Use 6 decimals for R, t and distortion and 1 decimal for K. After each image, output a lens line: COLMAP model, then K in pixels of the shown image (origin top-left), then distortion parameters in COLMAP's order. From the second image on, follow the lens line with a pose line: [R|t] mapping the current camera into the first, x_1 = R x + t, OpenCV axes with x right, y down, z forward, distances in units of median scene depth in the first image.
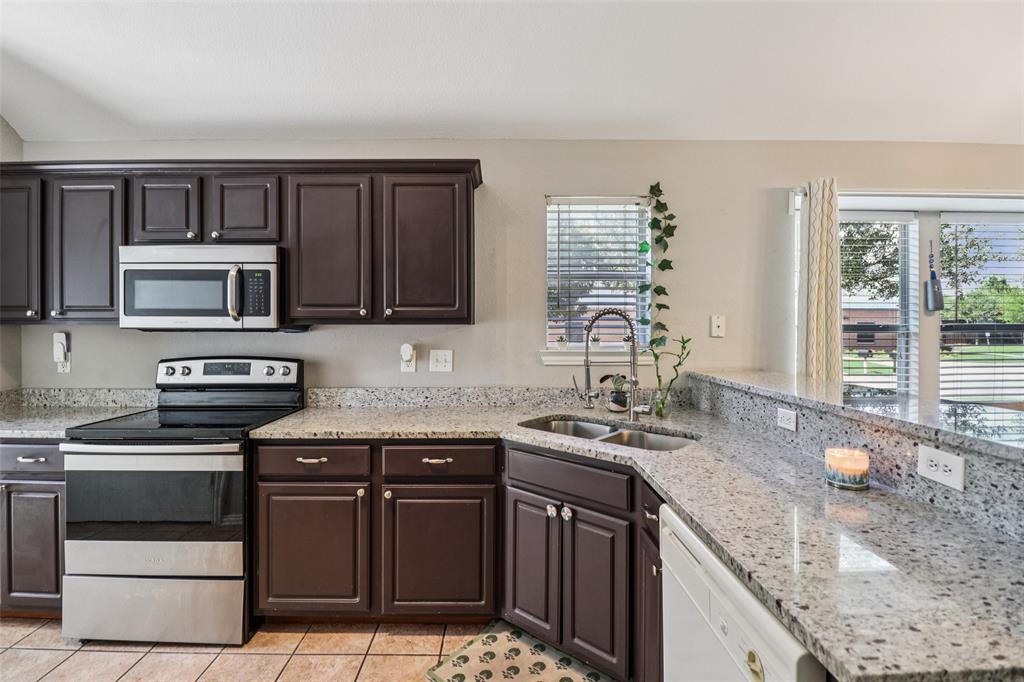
lens RADIAL K [[471.4, 0, 506.6], [0, 471.4, 329.7], [0, 0, 1]] dist [-0.001415, -0.013125]
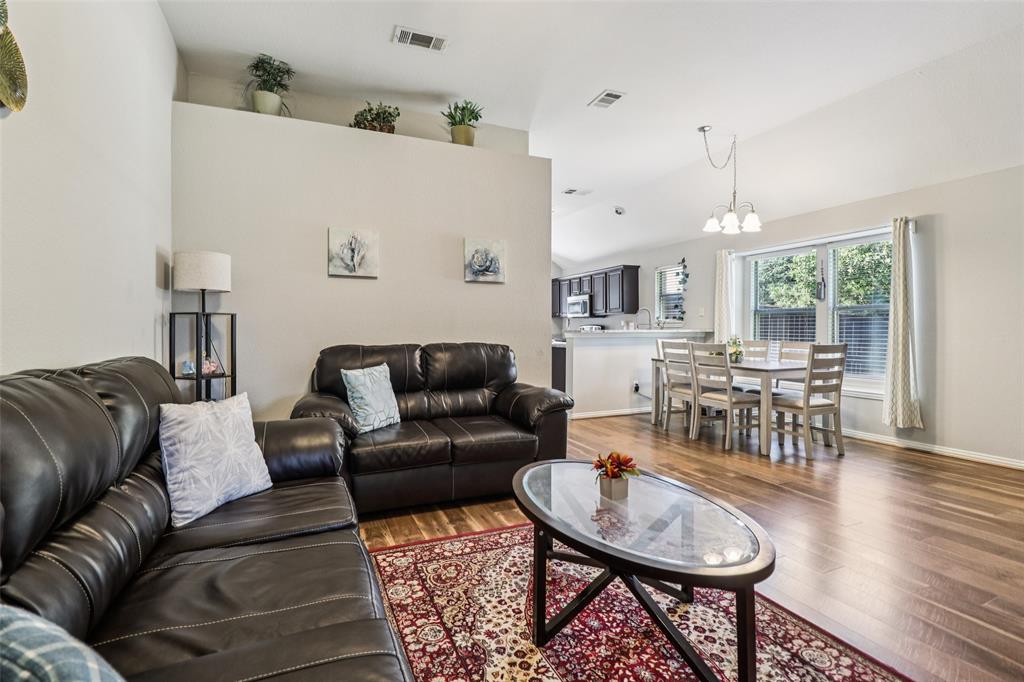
lens RADIAL K [[477.1, 0, 506.5], [0, 477.1, 328.7], [0, 0, 1]] dist [-0.004753, -0.001167]
pose [[0.384448, -0.000550, -0.923147, 2.540990], [-0.001477, 0.999998, -0.001210, 0.093044], [0.923146, 0.001828, 0.384446, -0.989687]]
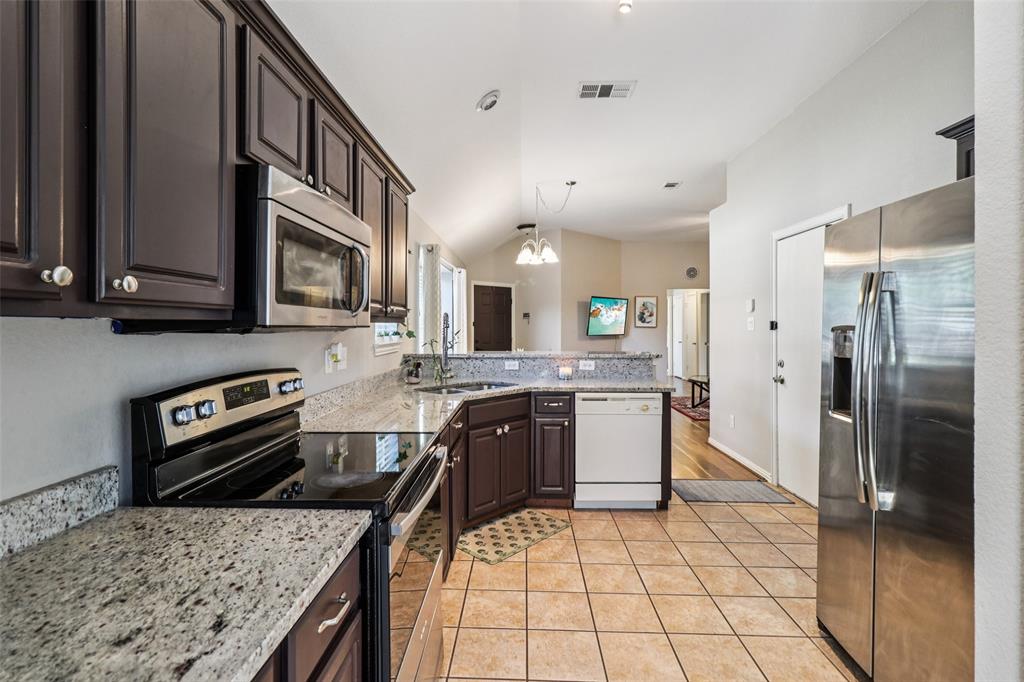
lens RADIAL K [[477.5, 0, 507.9], [0, 477.5, 327.3], [0, 0, 1]] dist [-0.001093, -0.000384]
pose [[0.043662, -0.004544, 0.999036, -1.190793], [0.002084, 0.999988, 0.004457, -0.003653], [-0.999044, 0.001887, 0.043671, 0.641917]]
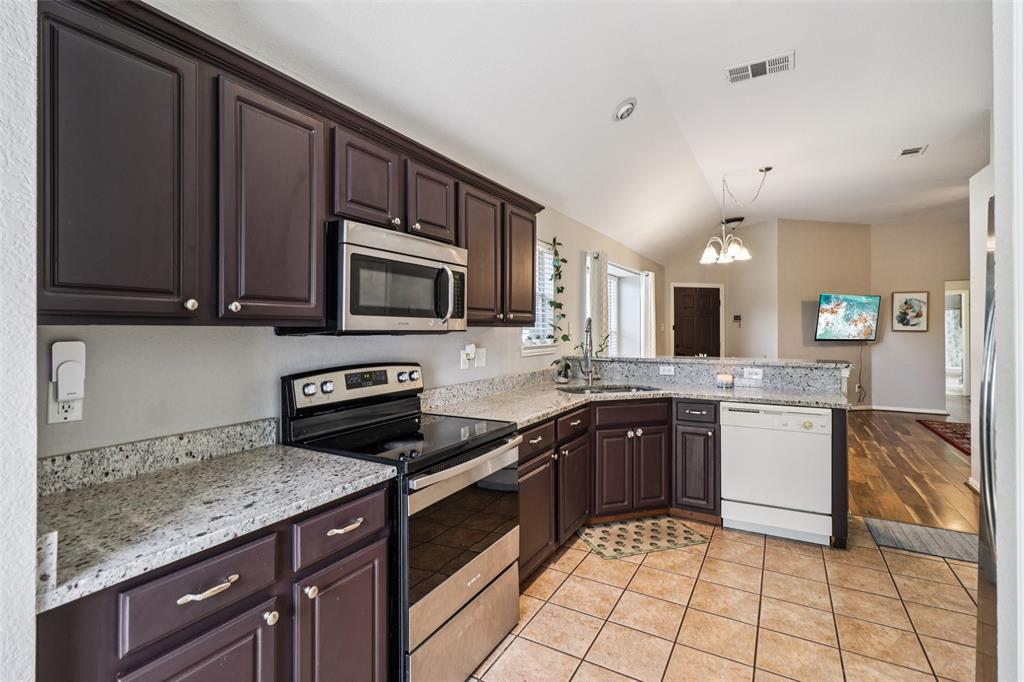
lens RADIAL K [[477.1, 0, 506.5], [0, 477.1, 328.7], [0, 0, 1]] dist [-0.004753, -0.001167]
pose [[0.508885, -0.000301, 0.860835, -1.199758], [0.003616, 0.999992, -0.001788, -0.004138], [-0.860827, 0.004023, 0.508881, 0.355493]]
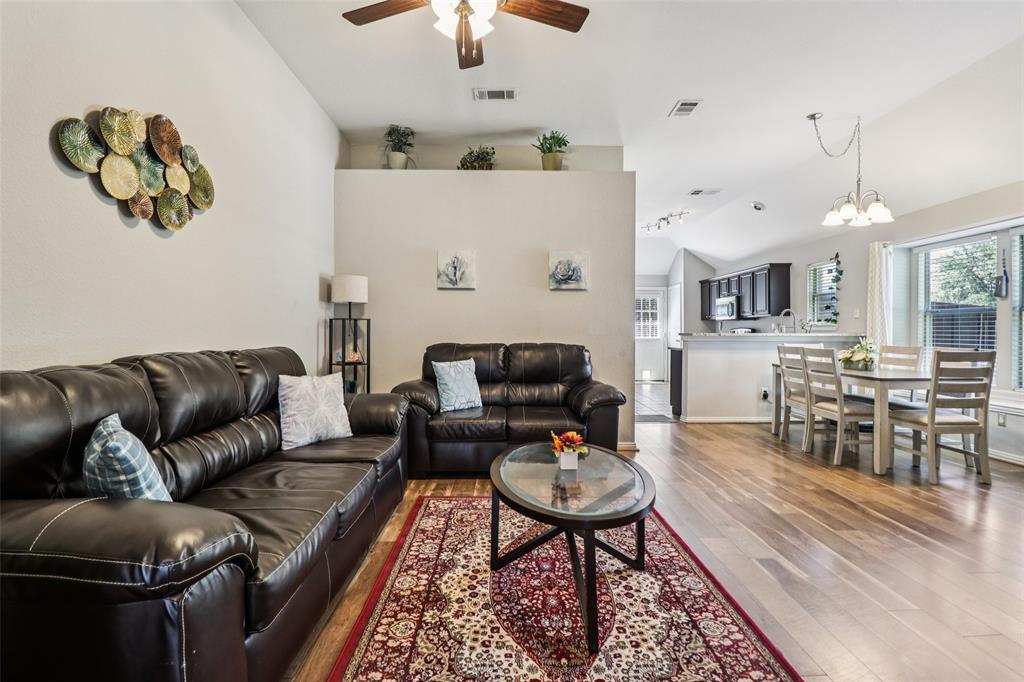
lens RADIAL K [[471.4, 0, 506.6], [0, 471.4, 329.7], [0, 0, 1]] dist [-0.001415, -0.013125]
pose [[-0.002054, -0.002742, -0.999994, 2.813850], [-0.006876, 0.999973, -0.002728, 0.092807], [0.999974, 0.006870, -0.002073, -0.671288]]
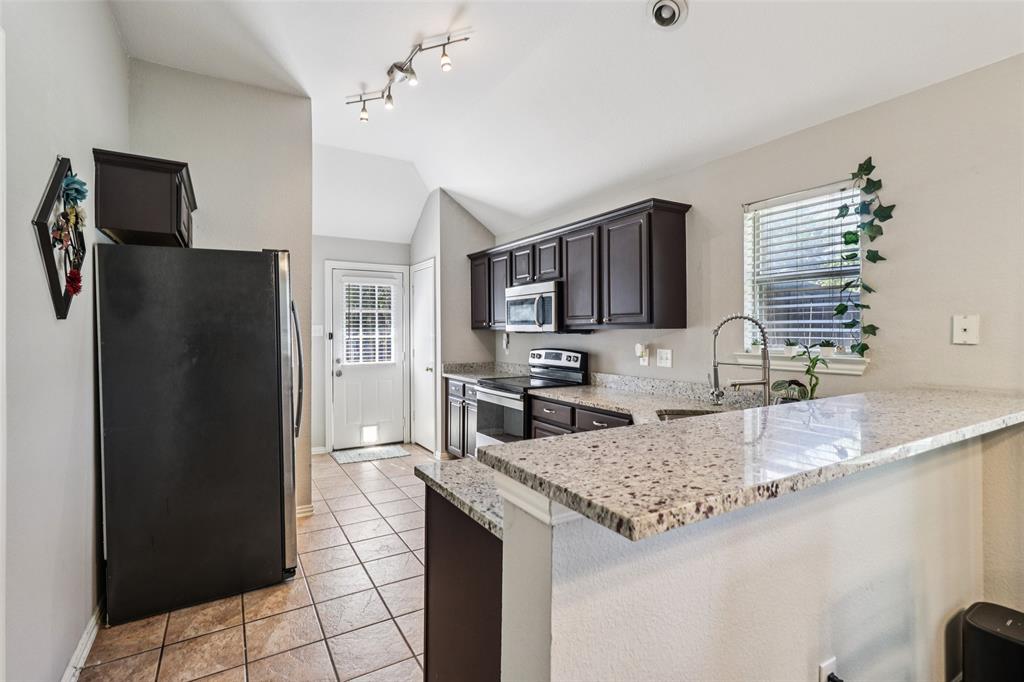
lens RADIAL K [[483.3, 0, 506.7], [0, 483.3, 324.1], [0, 0, 1]] dist [0.012788, -0.000110]
pose [[0.503622, -0.011689, -0.863845, 0.790587], [-0.000471, 0.999905, -0.013805, -0.004606], [0.863924, 0.007359, 0.503569, 0.008269]]
